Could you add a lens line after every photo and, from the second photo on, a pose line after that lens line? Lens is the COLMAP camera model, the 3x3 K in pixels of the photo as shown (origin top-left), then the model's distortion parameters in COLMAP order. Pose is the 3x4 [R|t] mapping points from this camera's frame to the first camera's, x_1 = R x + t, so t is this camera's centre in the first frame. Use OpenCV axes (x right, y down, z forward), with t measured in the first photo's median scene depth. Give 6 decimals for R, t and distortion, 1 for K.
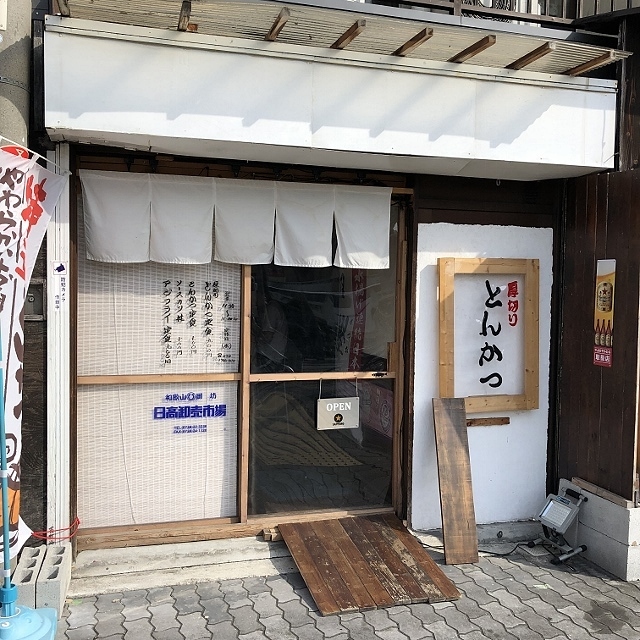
lens RADIAL K [[719.6, 0, 320.0], [0, 719.6, 320.0], [0, 0, 1]] dist [0.173589, -0.003988]
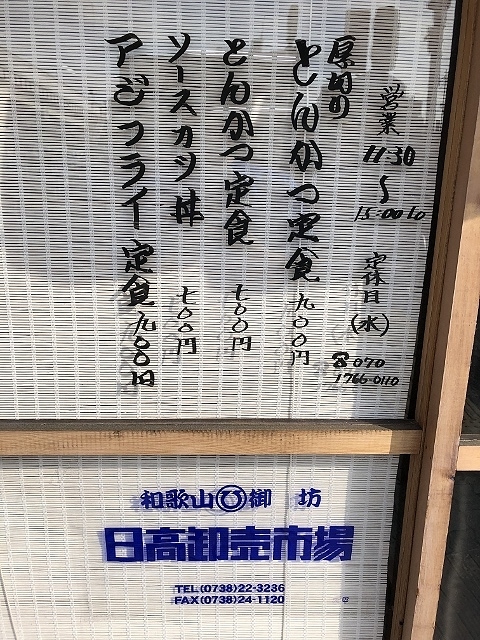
lens RADIAL K [[529.6, 0, 240.0], [0, 529.6, 320.0], [0, 0, 1]] dist [0.035375, -0.002299]
pose [[0.965819, 0.068724, -0.249943, -0.128179], [-0.014327, 0.976893, 0.213247, -0.004111], [0.258823, -0.202377, 0.944486, 0.821186]]
